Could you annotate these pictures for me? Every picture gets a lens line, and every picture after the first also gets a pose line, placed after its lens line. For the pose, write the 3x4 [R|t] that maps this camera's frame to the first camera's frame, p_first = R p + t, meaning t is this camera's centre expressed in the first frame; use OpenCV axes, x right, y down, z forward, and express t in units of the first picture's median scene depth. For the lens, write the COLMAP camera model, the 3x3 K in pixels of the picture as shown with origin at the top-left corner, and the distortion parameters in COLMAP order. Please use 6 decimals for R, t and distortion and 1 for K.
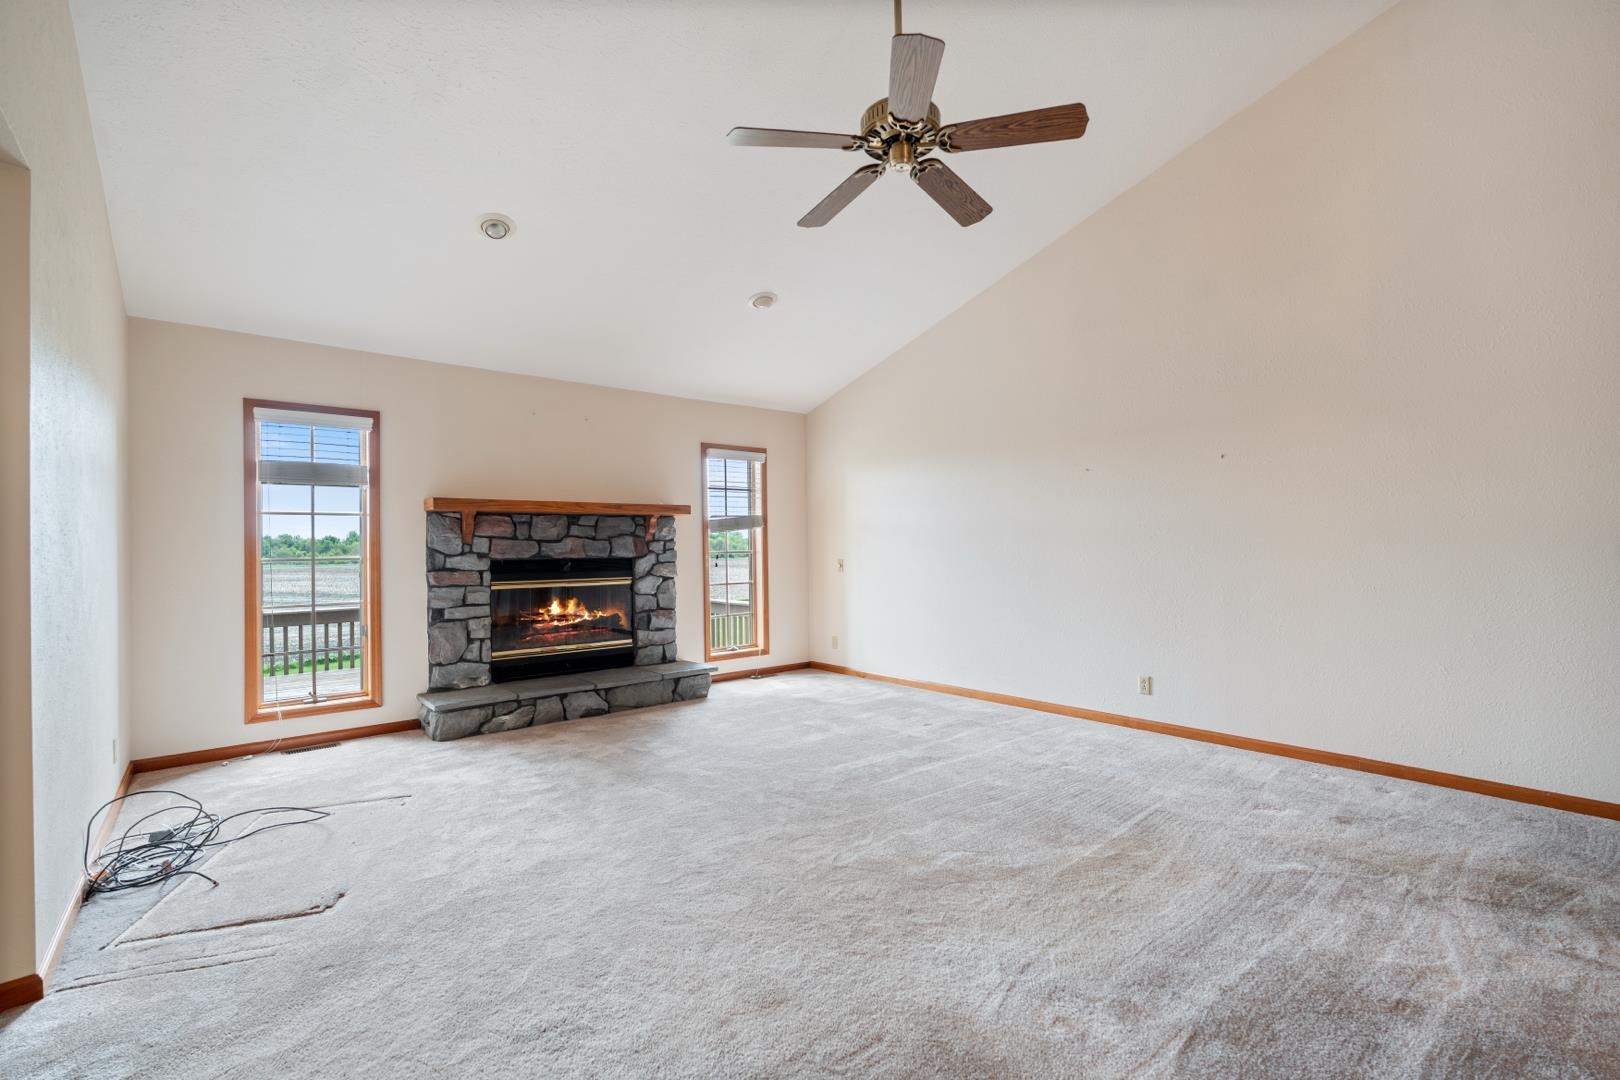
lens RADIAL K [[710.4, 0, 806.4], [0, 710.4, 540.2], [0, 0, 1]] dist [-0.004170, -0.000273]
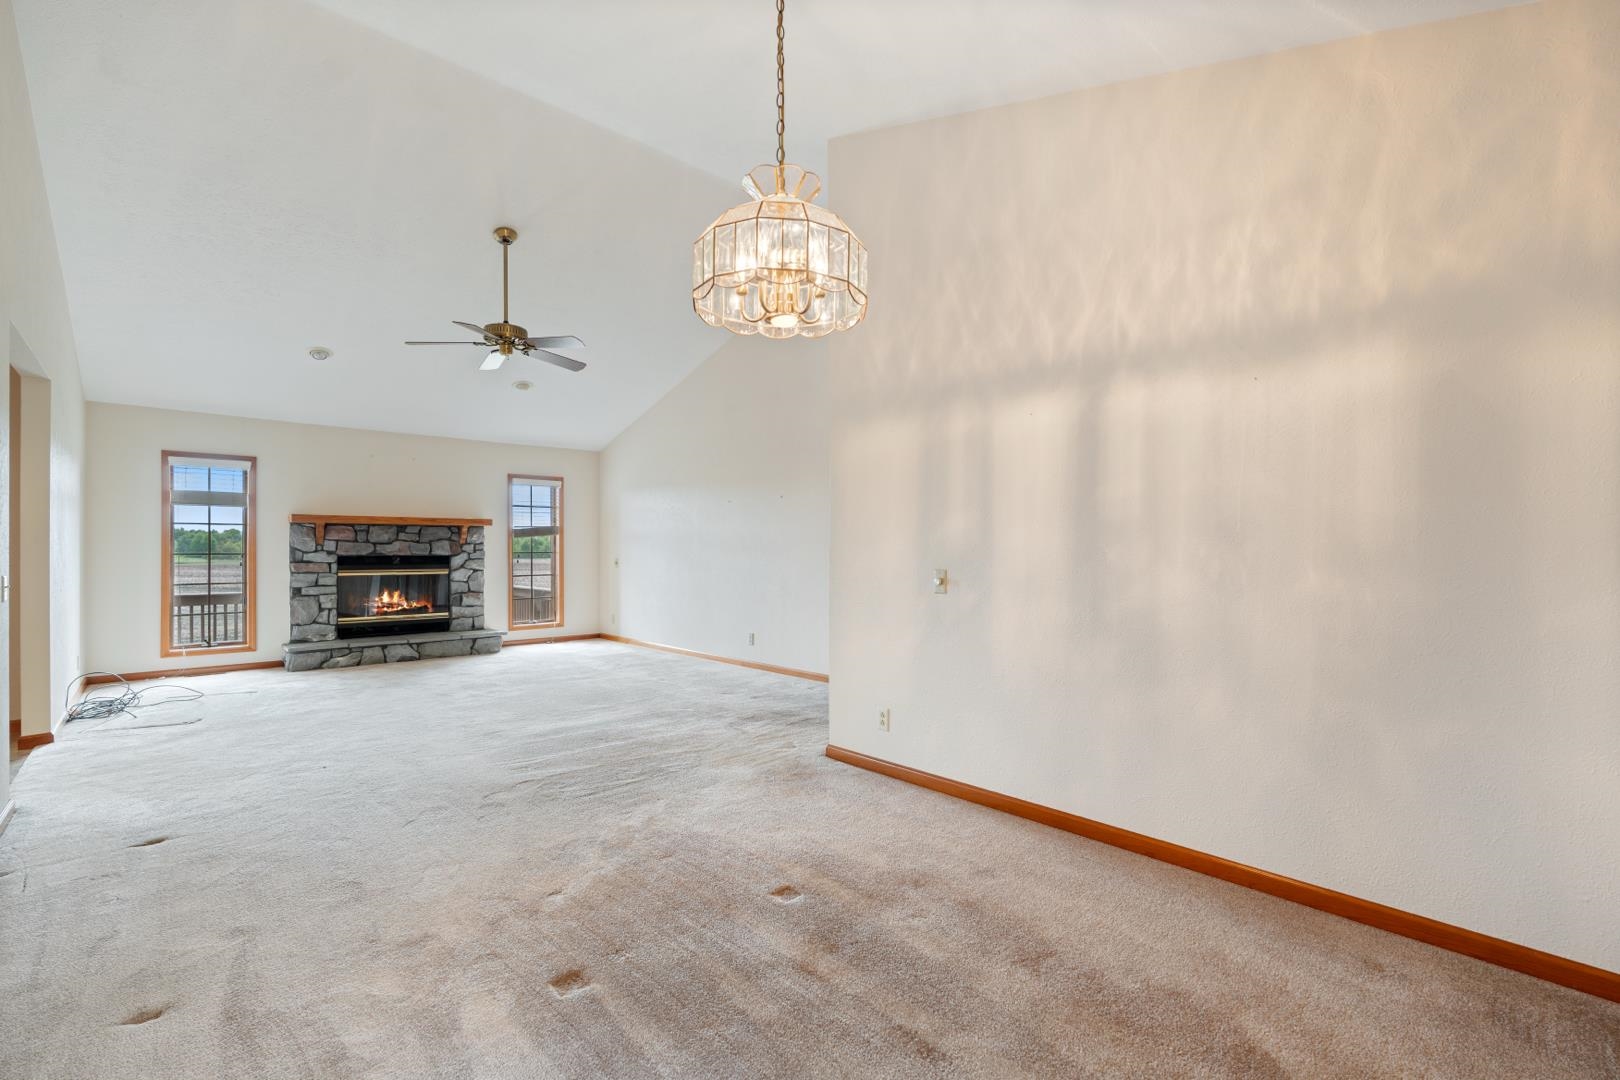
lens RADIAL K [[710.4, 0, 809.3], [0, 710.4, 546.0], [0, 0, 1]] dist [-0.004170, -0.000273]
pose [[0.998711, 0.013838, 0.048831, 0.450285], [-0.014193, 0.999875, 0.006925, -0.016043], [-0.048729, -0.007609, 0.998783, -0.507927]]
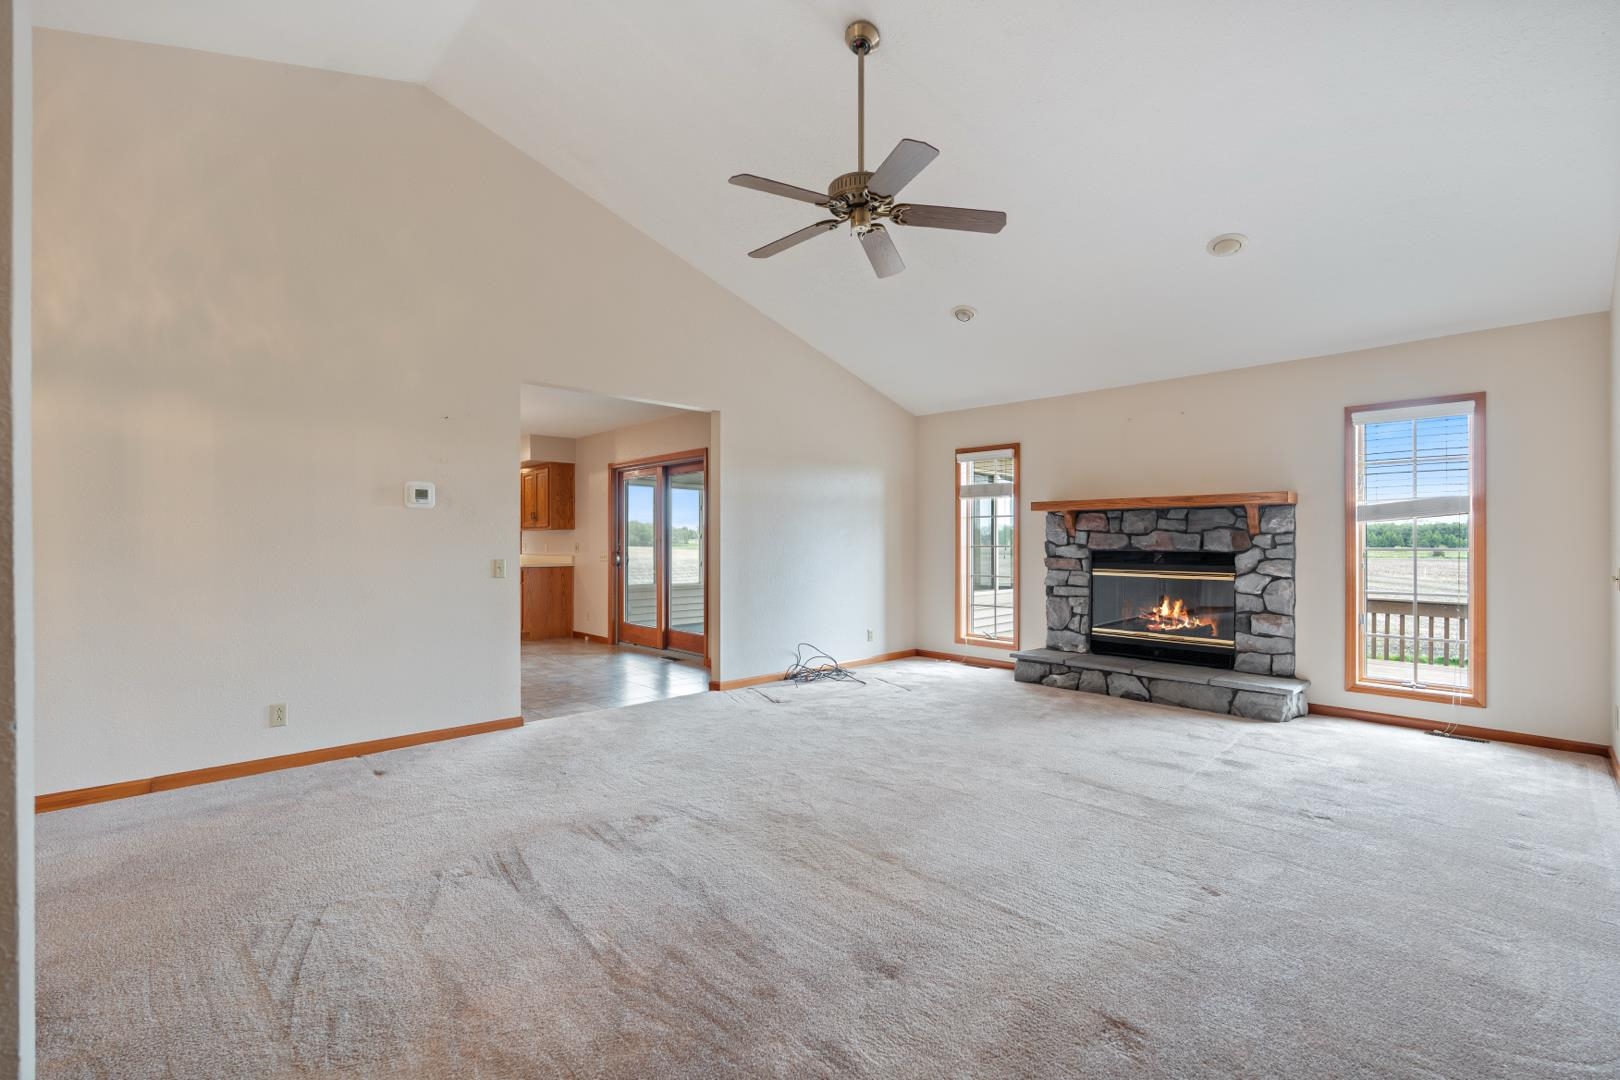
lens RADIAL K [[710.4, 0, 817.0], [0, 710.4, 543.6], [0, 0, 1]] dist [-0.004170, -0.000273]
pose [[0.081858, 0.019364, -0.996456, 0.688587], [0.007690, 0.999769, 0.020060, -0.010315], [0.996614, -0.009305, 0.081690, 0.427052]]
